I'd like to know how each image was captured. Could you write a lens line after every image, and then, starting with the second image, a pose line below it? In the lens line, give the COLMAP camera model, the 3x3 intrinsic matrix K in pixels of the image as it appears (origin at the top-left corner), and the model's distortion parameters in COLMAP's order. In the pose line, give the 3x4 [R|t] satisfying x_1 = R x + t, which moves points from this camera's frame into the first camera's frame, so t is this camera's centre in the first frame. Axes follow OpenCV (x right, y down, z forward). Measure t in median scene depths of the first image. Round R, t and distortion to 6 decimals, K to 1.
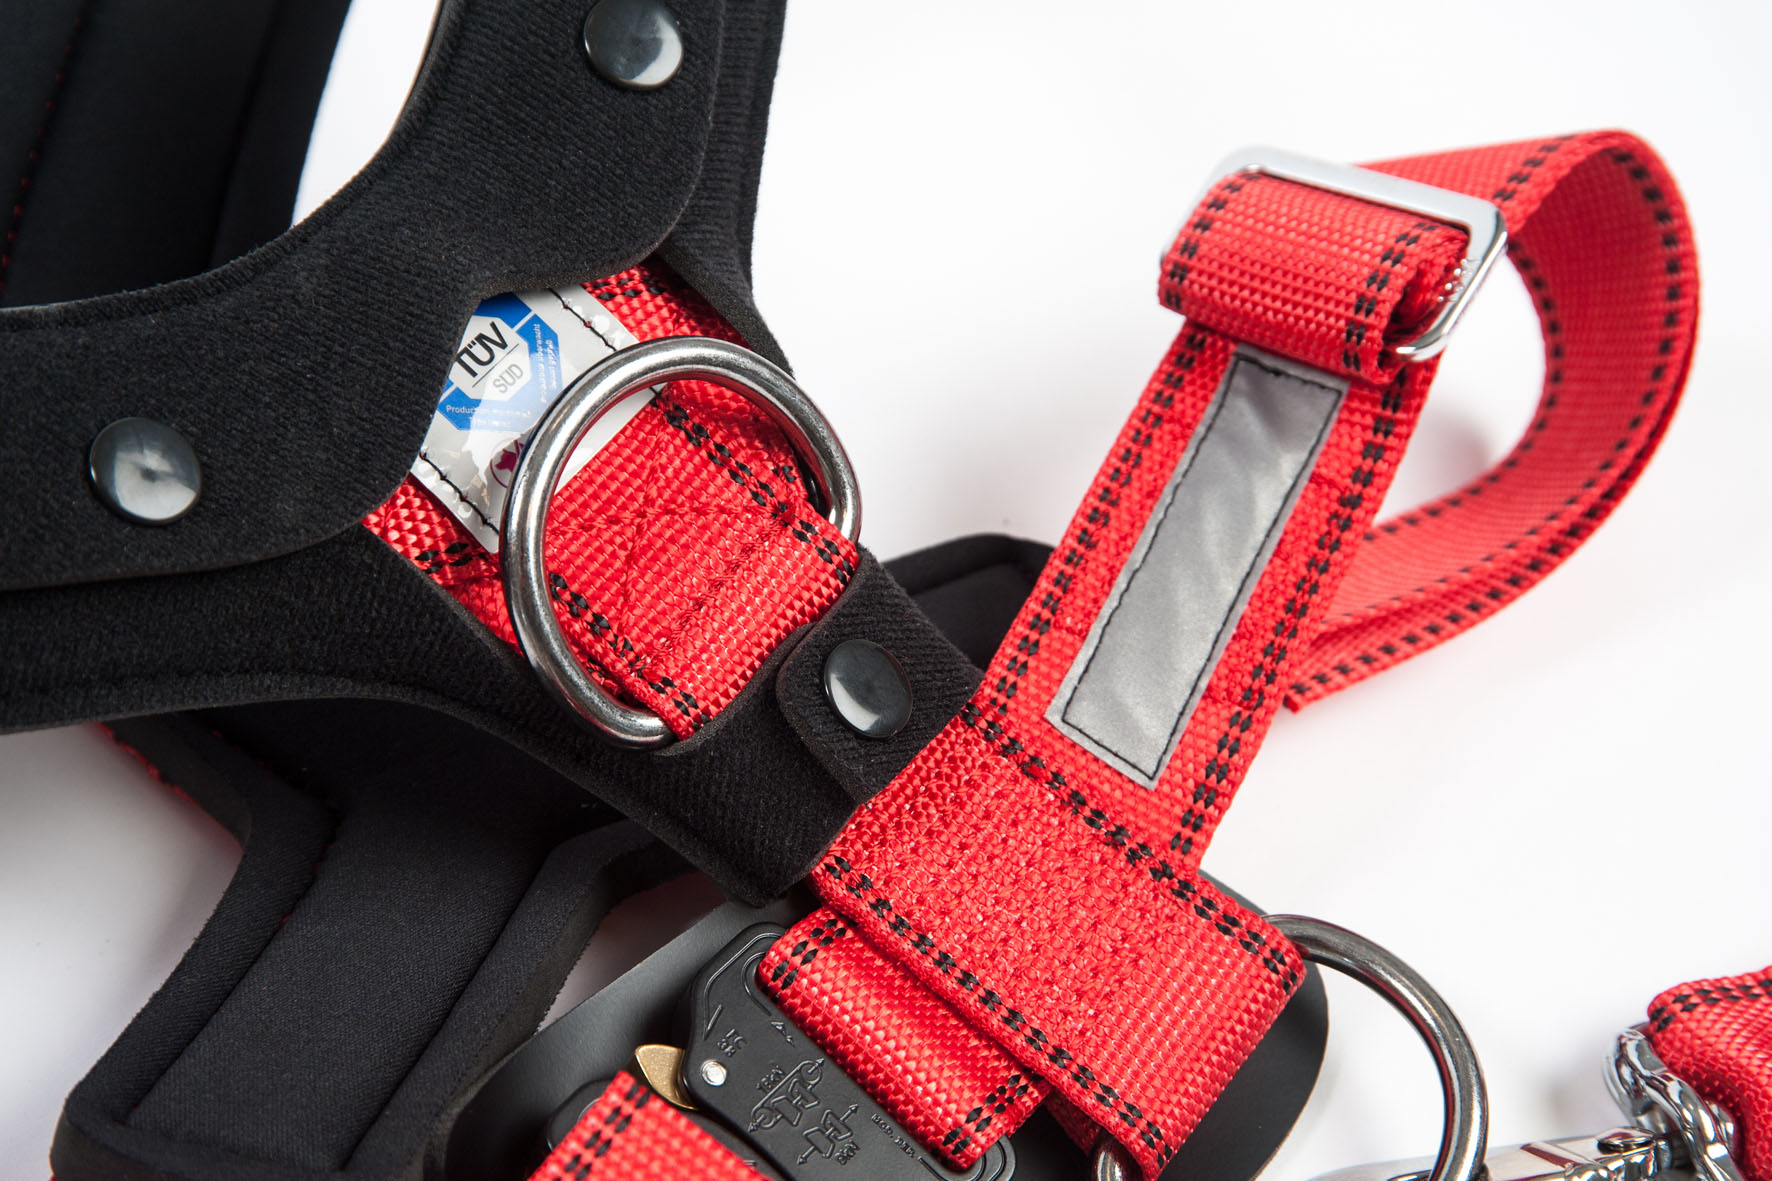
lens RADIAL K [[3993.5, 0, 886.0], [0, 3993.5, 590.5], [0, 0, 1]] dist [0.473770, -0.362664]
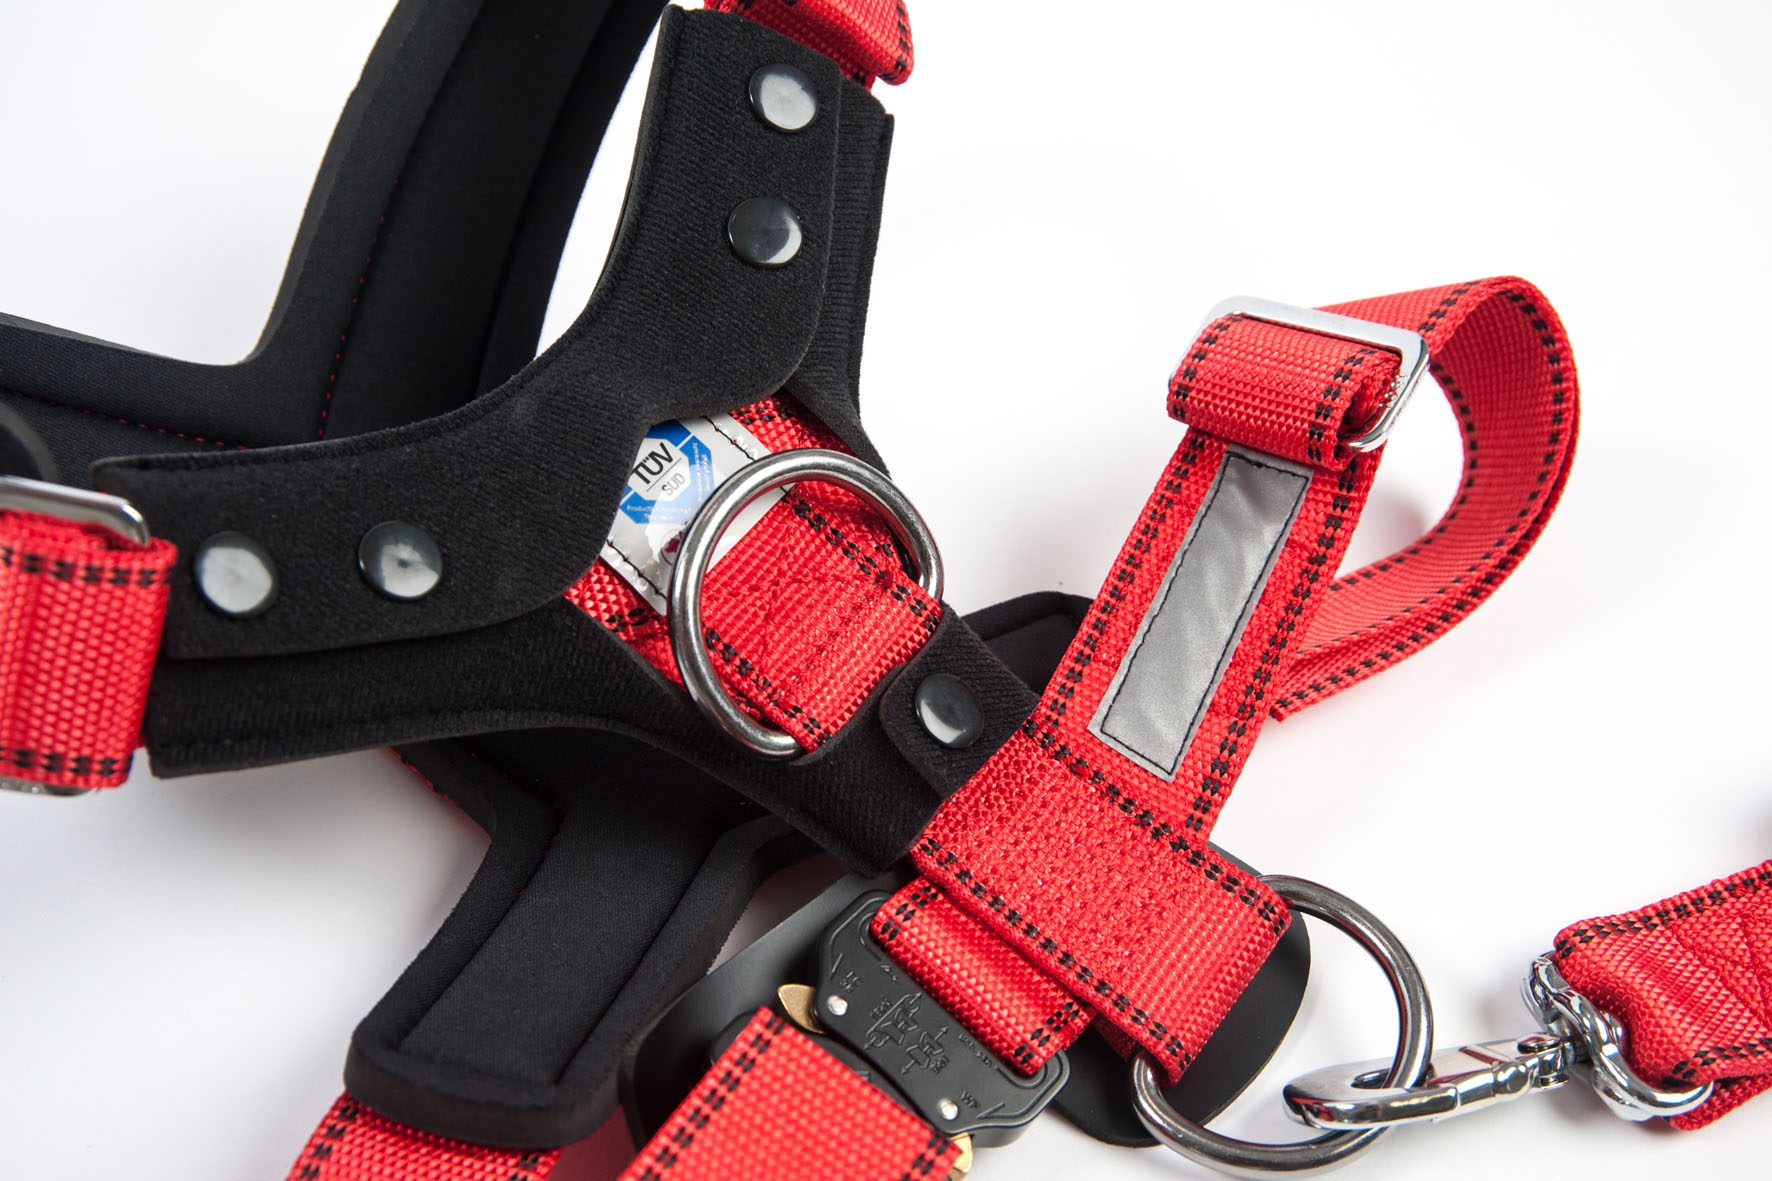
lens RADIAL K [[2686.9, 0, 886.0], [0, 2686.9, 590.5], [0, 0, 1]] dist [0.188997, 0.065187]
pose [[0.997800, -0.027025, -0.060531, 0.029056], [0.025760, 0.999435, -0.021591, 0.003521], [0.061080, 0.019984, 0.997933, 0.111858]]
